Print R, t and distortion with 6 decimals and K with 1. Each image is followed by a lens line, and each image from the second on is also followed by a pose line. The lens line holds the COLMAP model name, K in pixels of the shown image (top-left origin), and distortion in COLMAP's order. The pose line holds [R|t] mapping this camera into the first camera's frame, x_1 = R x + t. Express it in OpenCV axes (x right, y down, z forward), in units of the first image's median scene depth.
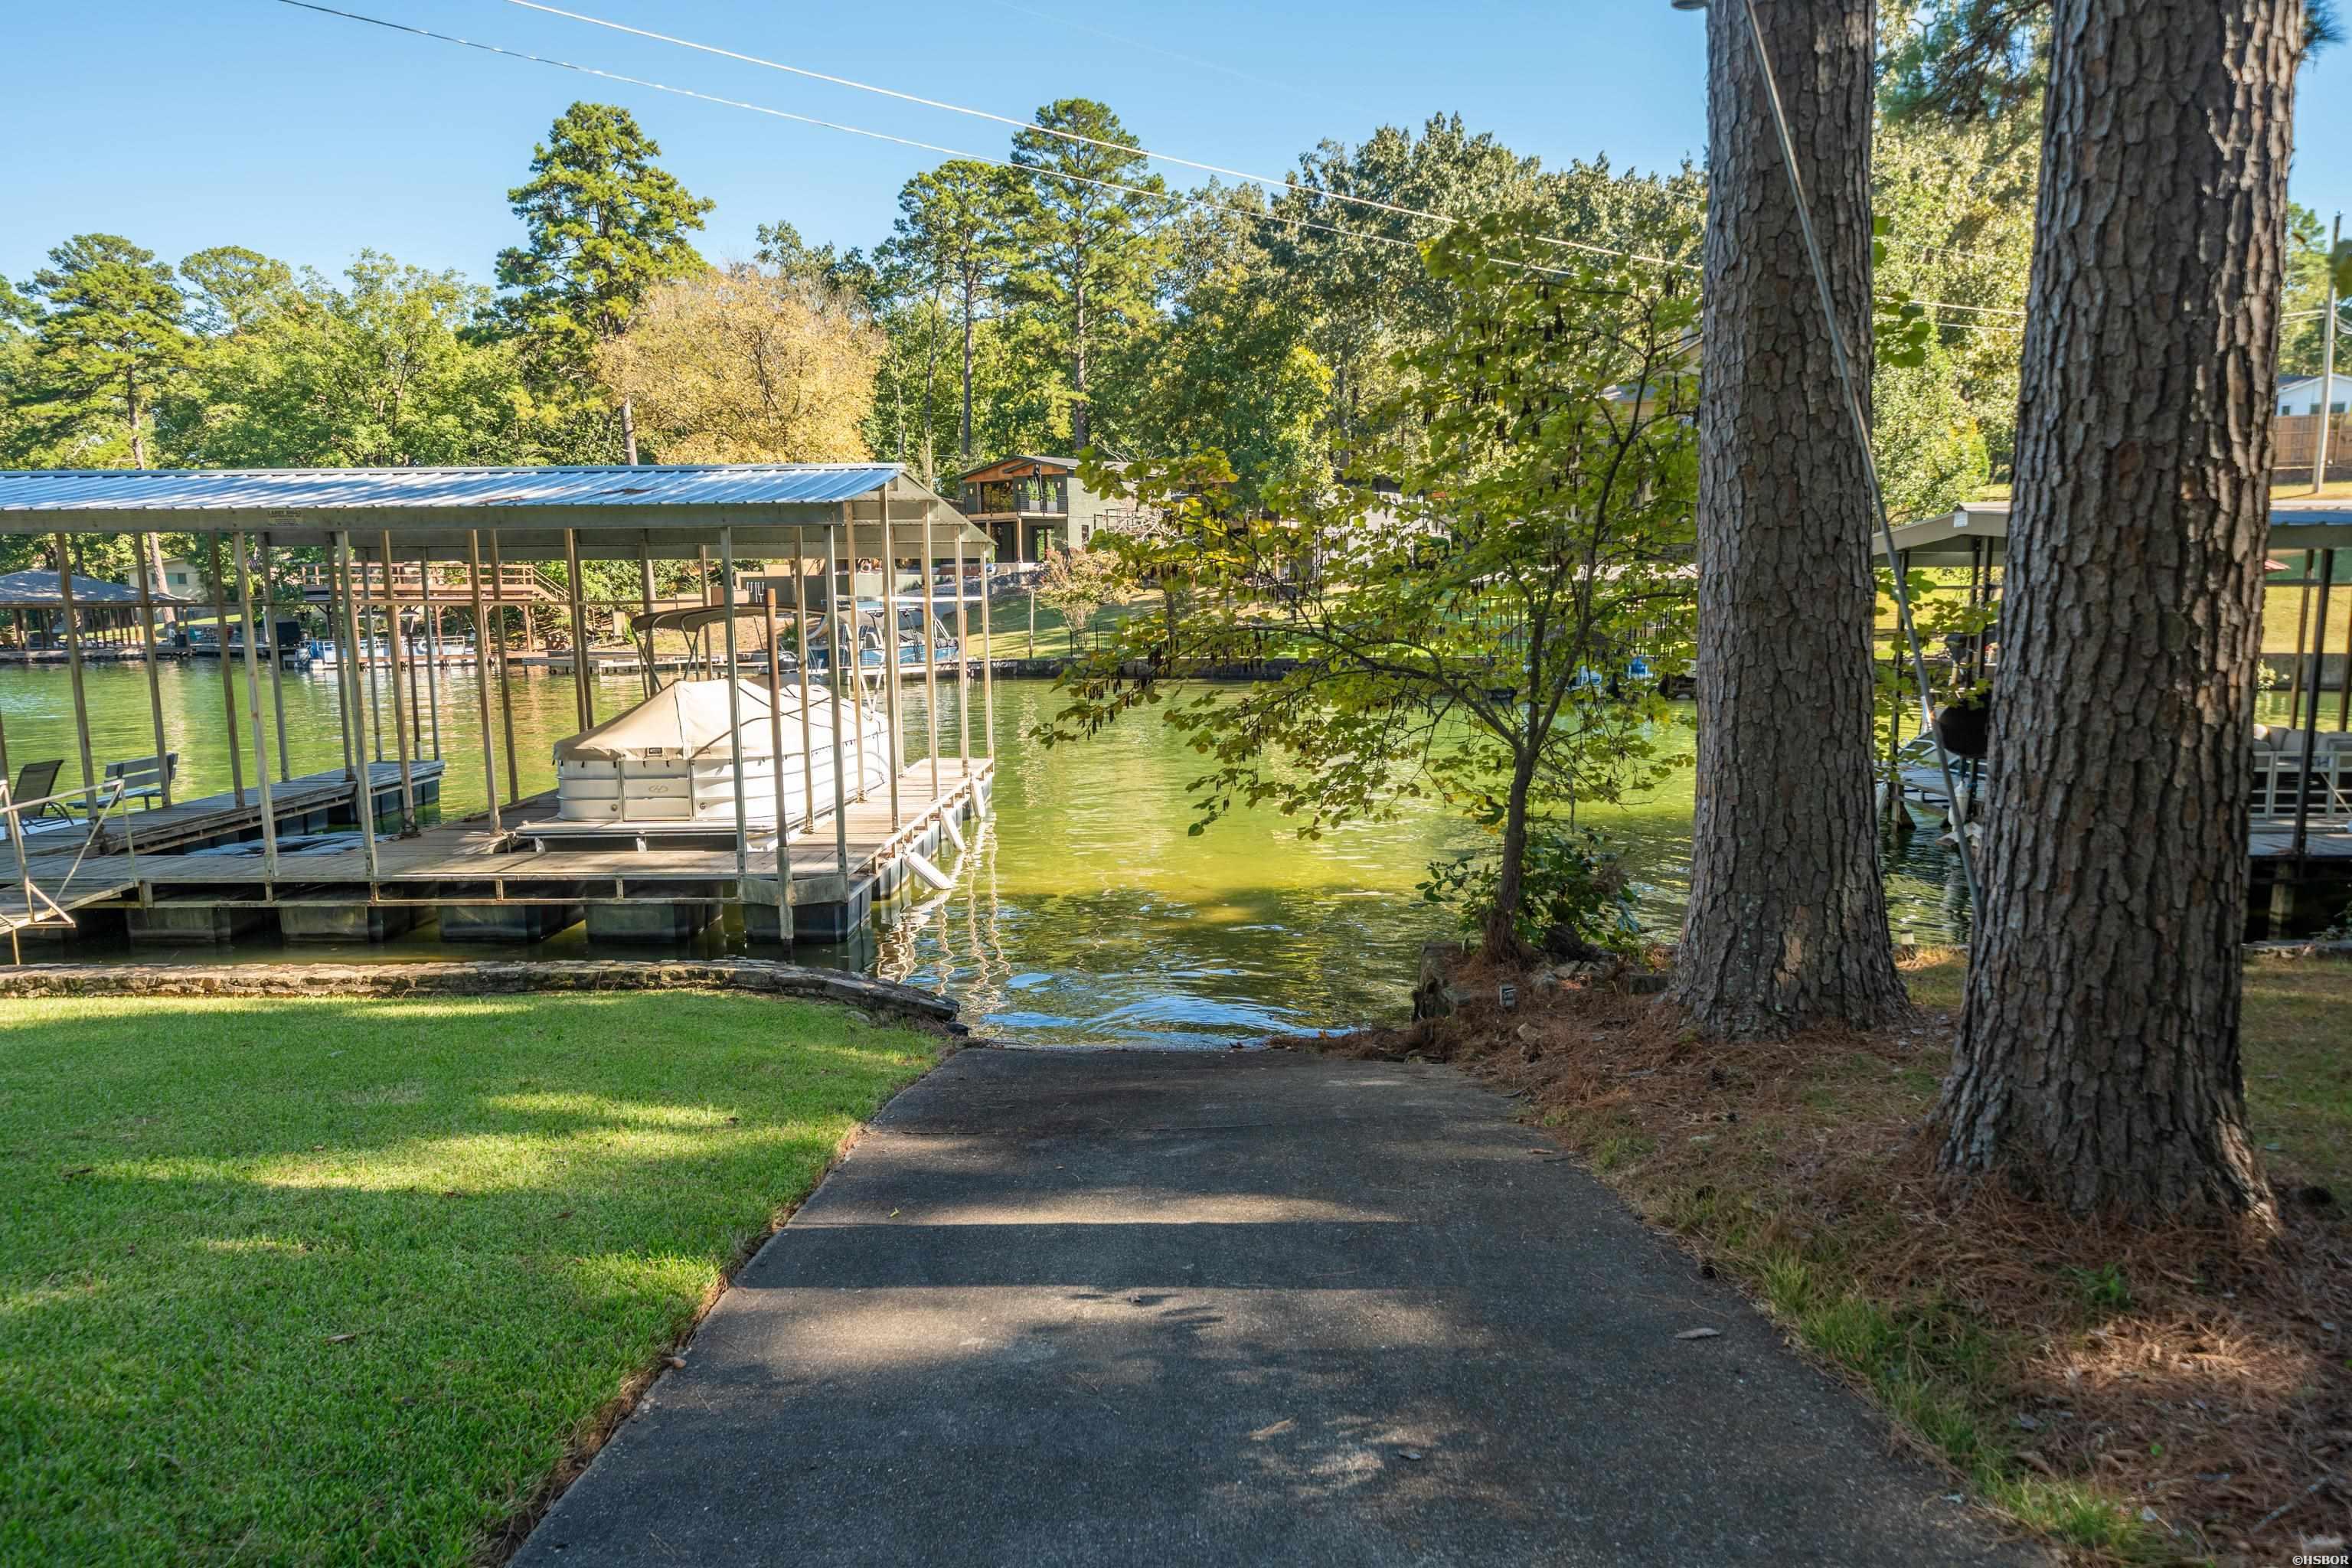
lens RADIAL K [[1605.8, 0, 1184.2], [0, 1605.8, 791.2], [0, 0, 1]] dist [0.005215, -0.002316]
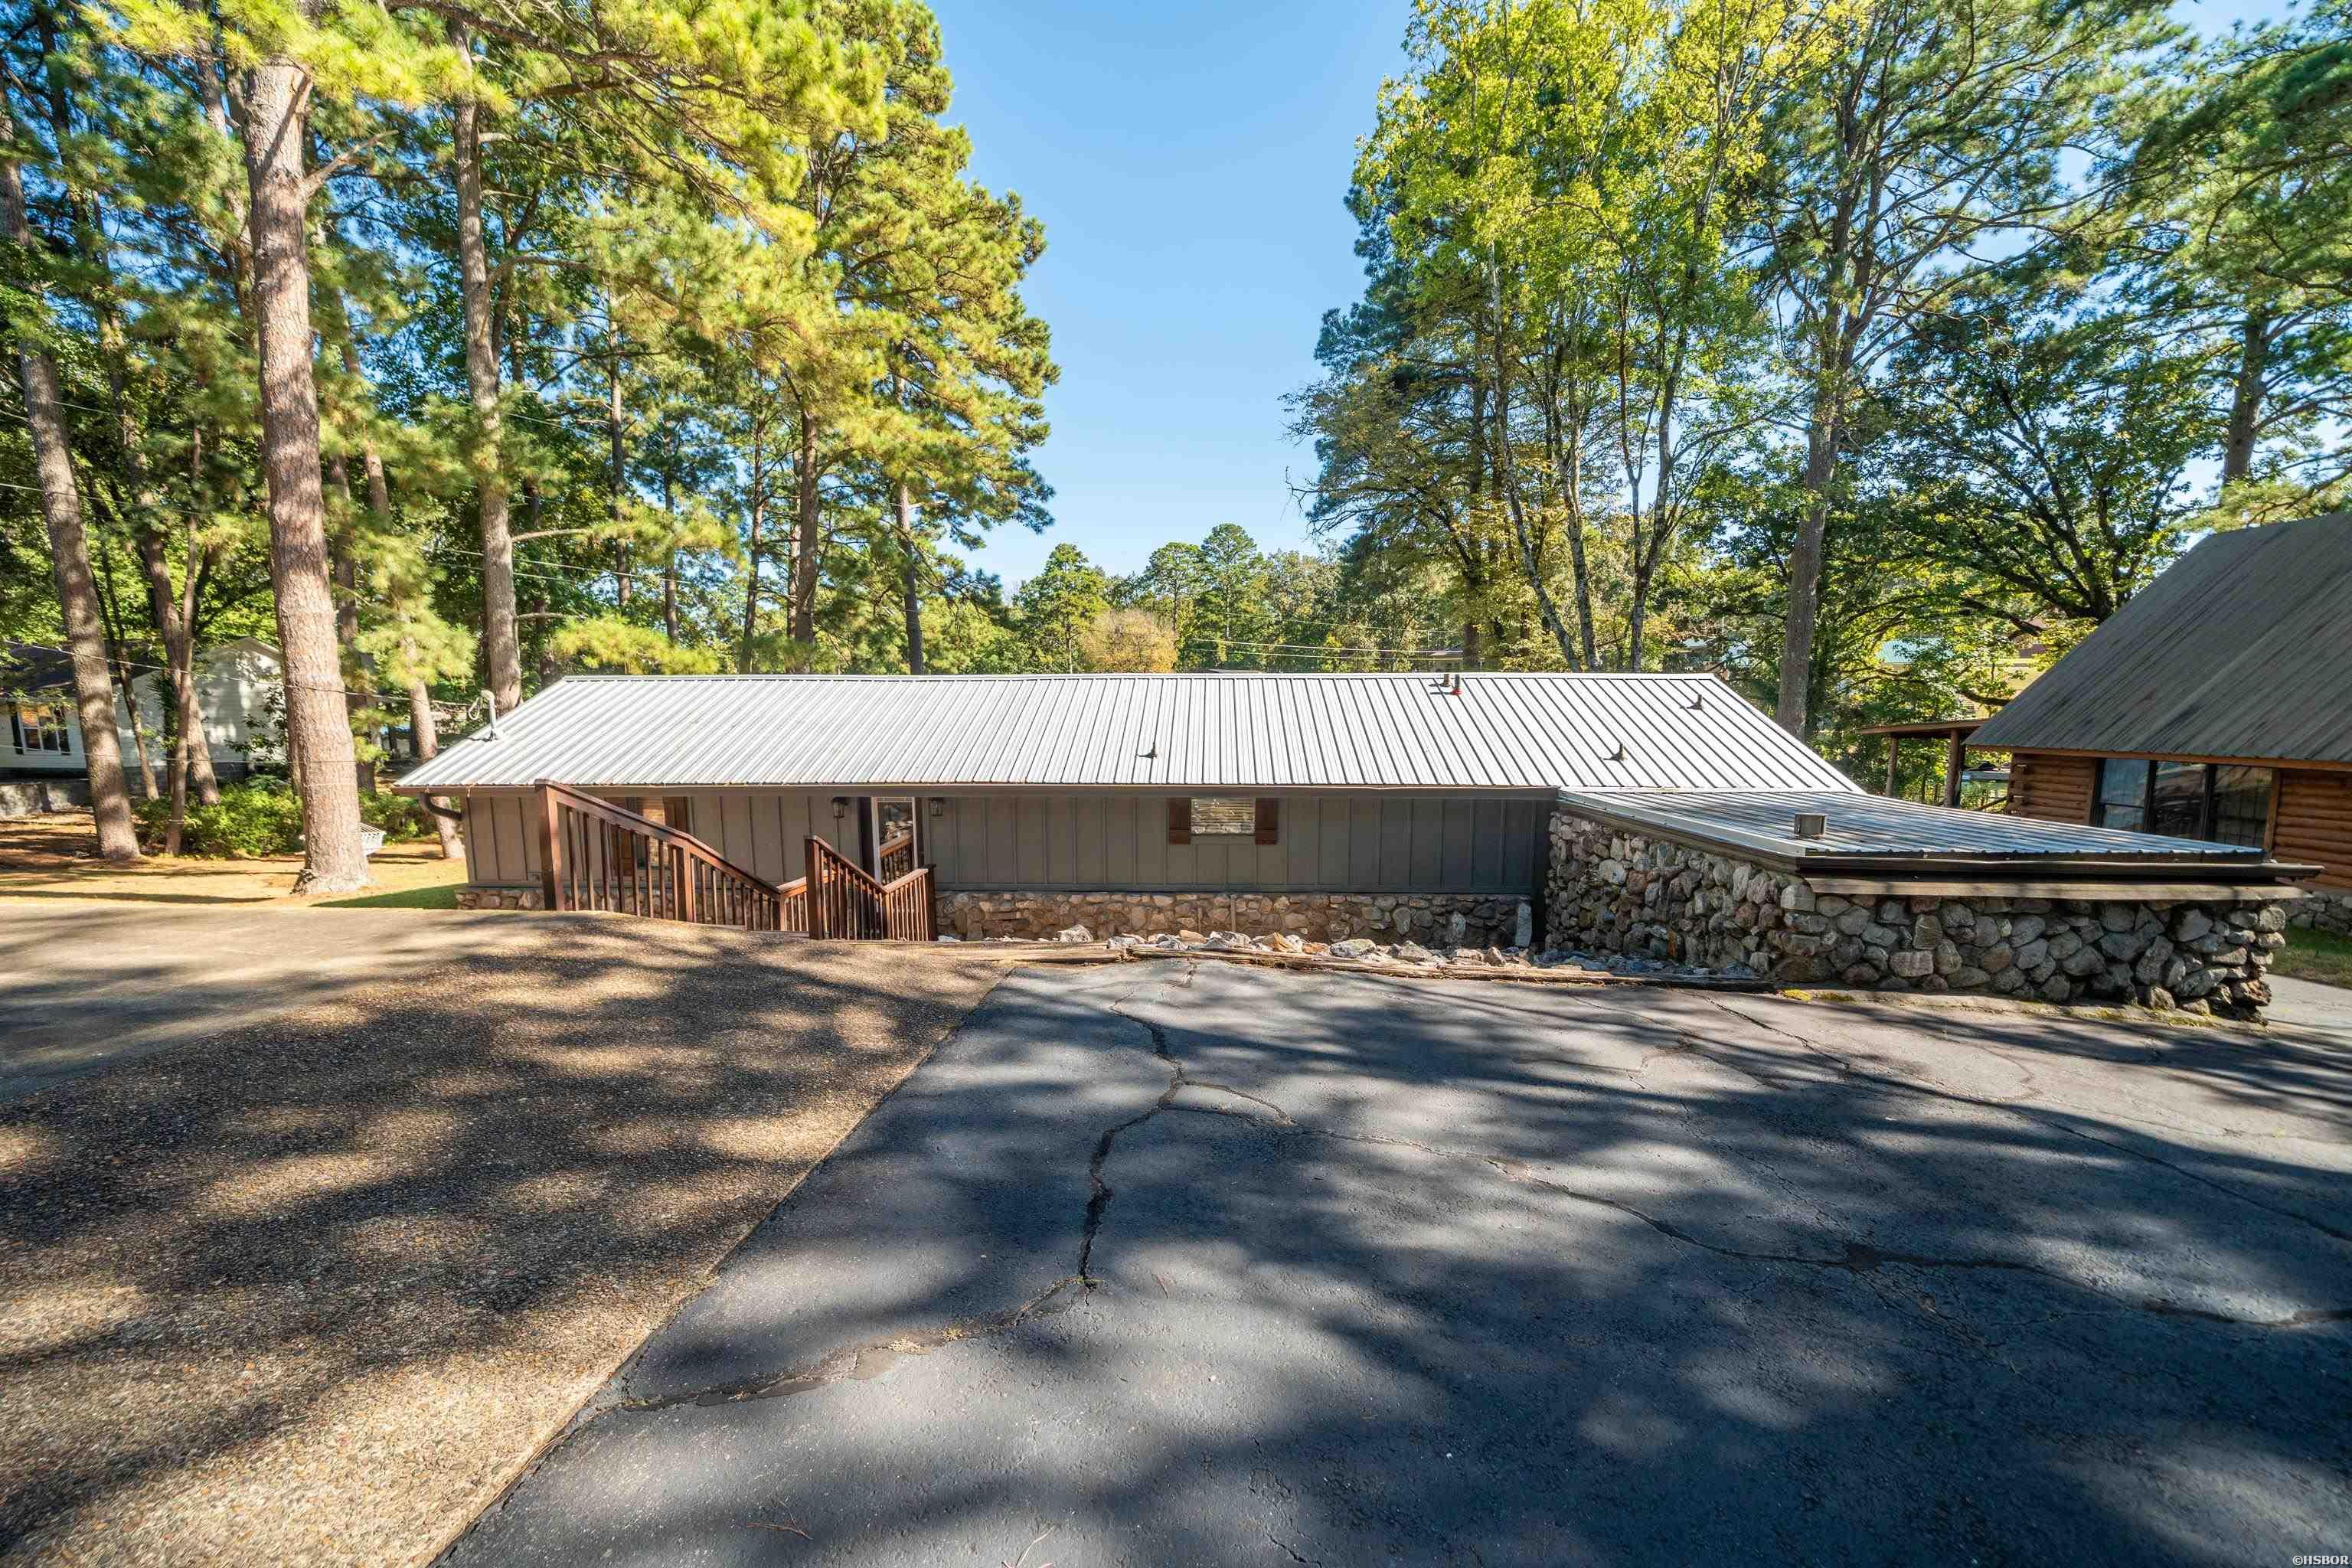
lens RADIAL K [[869.8, 0, 1177.1], [0, 869.8, 809.6], [0, 0, 1]] dist [-0.001788, -0.000060]
pose [[0.999239, 0.010183, -0.037643, -0.092092], [-0.010336, 0.999939, -0.003870, 0.016224], [0.037601, 0.004256, 0.999284, -0.338984]]
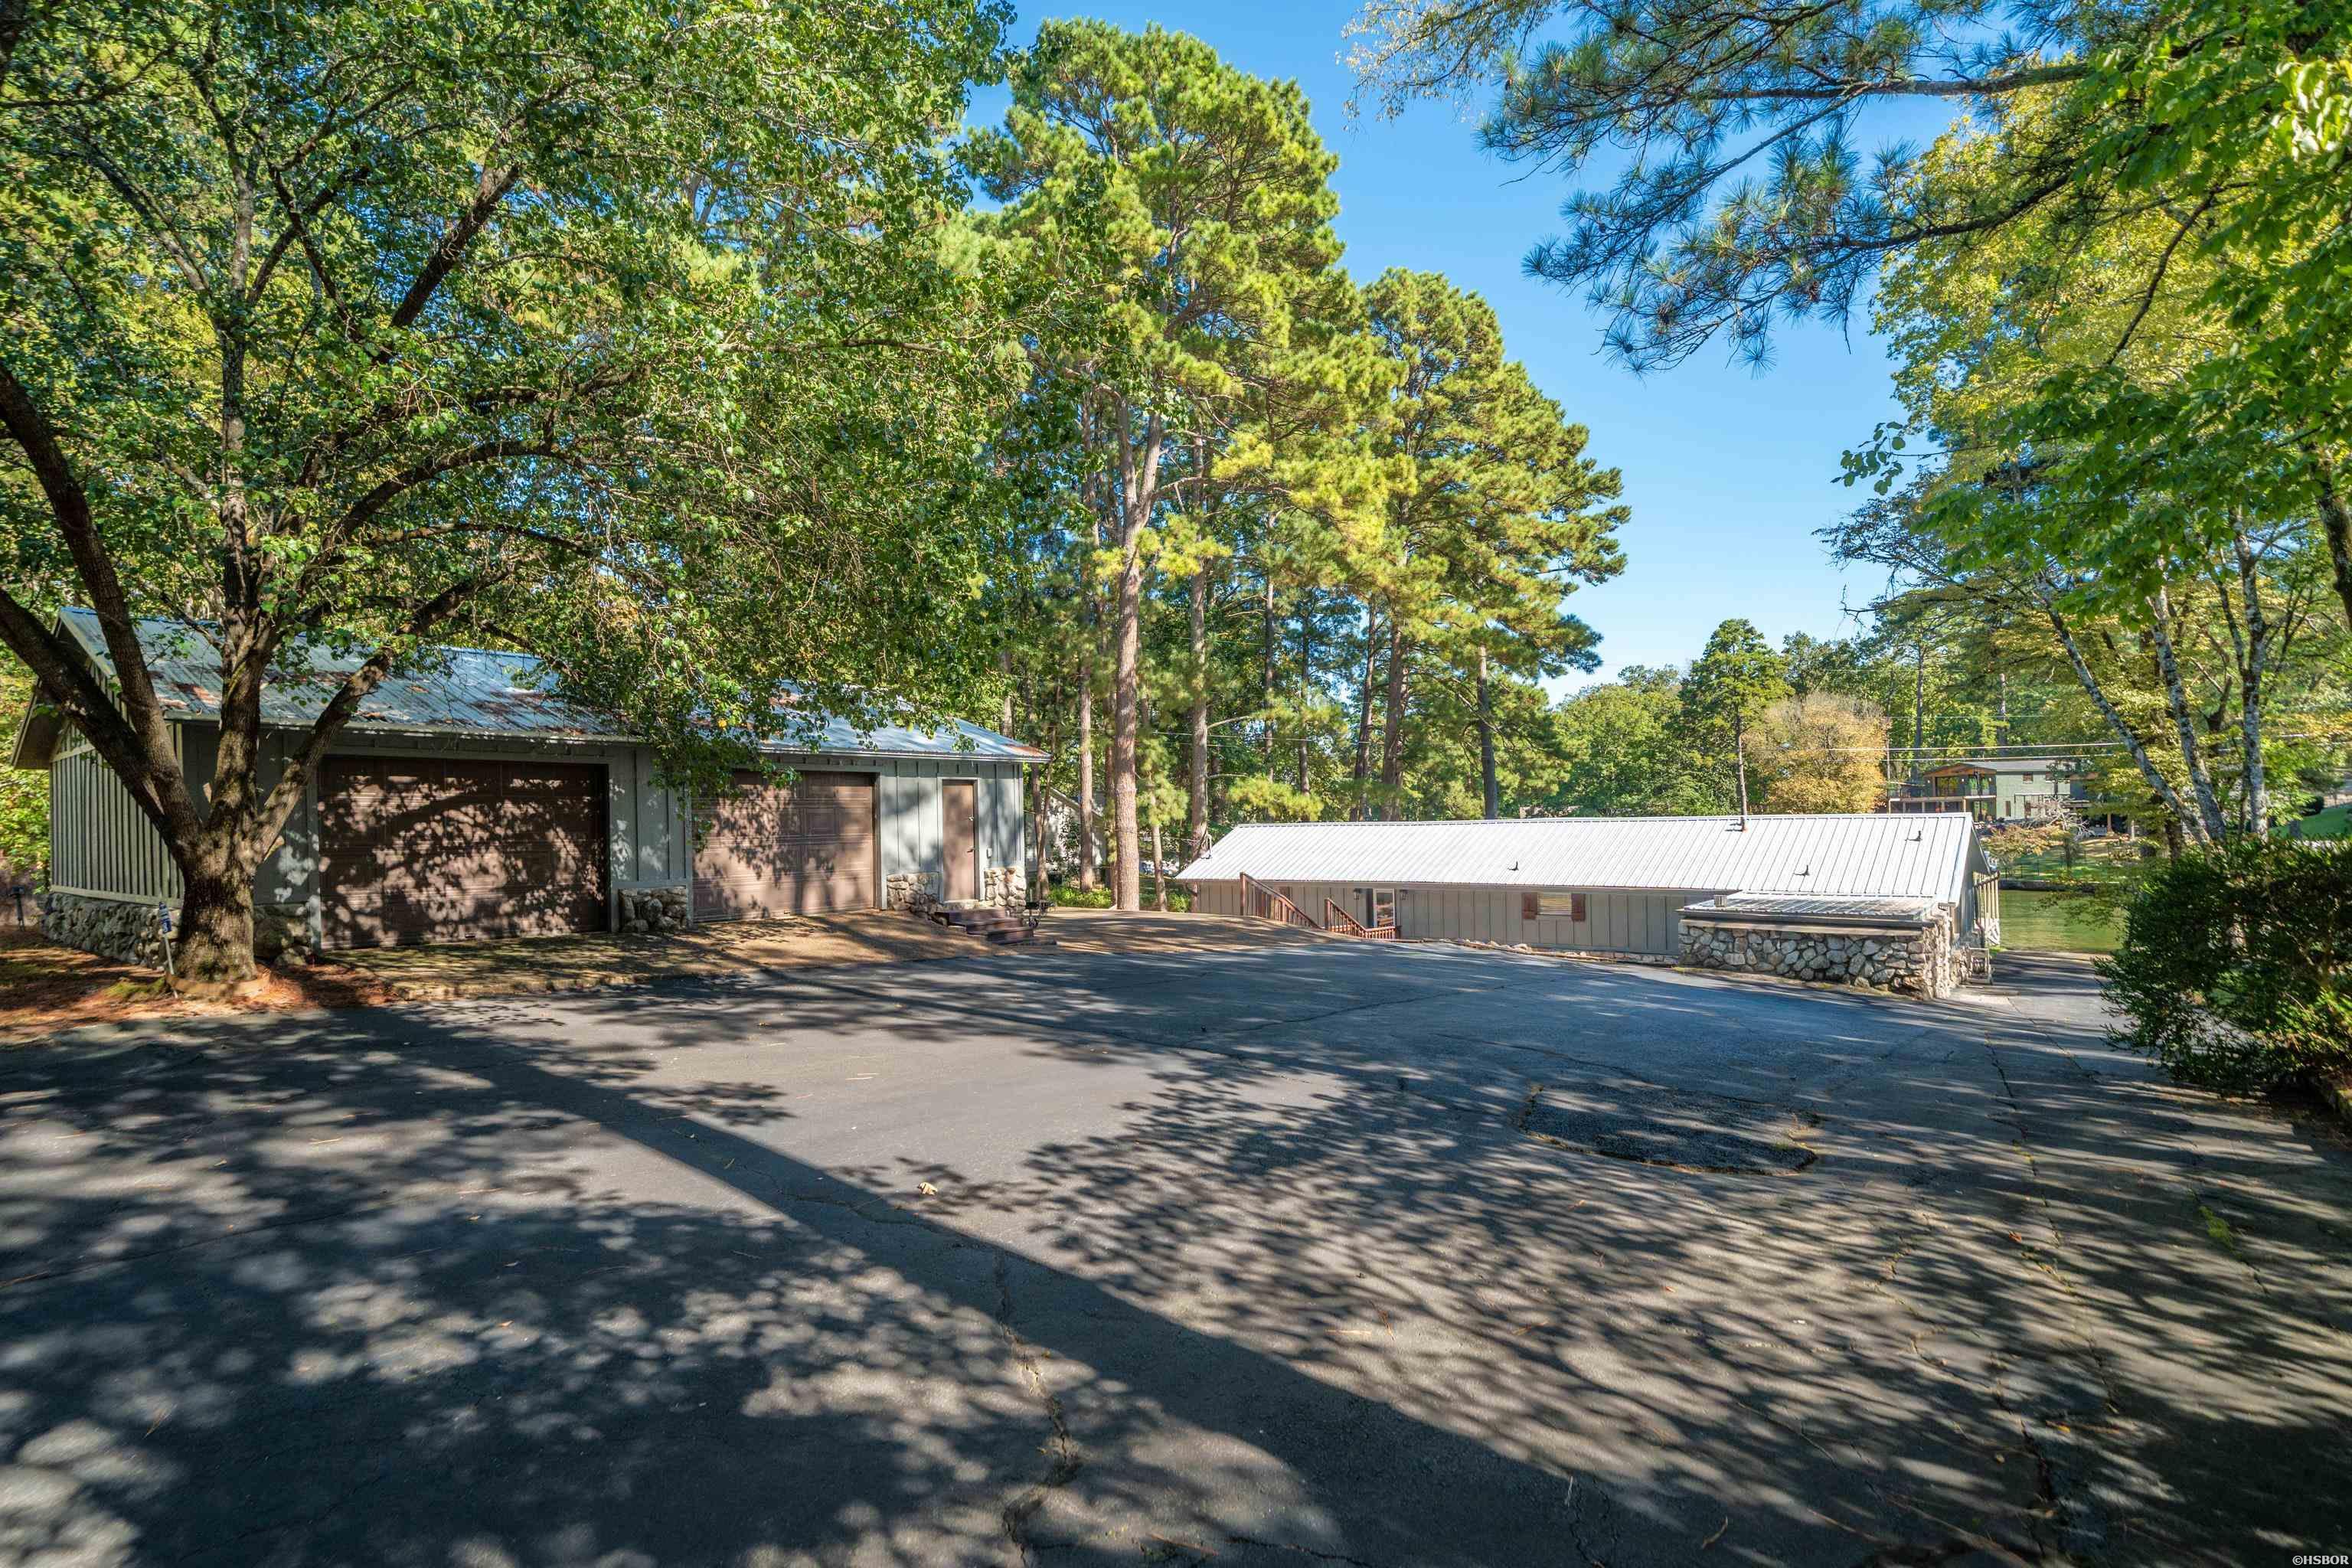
lens RADIAL K [[1130.4, 0, 1165.6], [0, 1130.4, 830.6], [0, 0, 1]] dist [-0.003587, -0.000248]
pose [[0.772187, -0.003473, -0.635386, 0.010375], [-0.064243, 0.994434, -0.083510, 0.027675], [0.632139, 0.105304, 0.767666, -0.488525]]
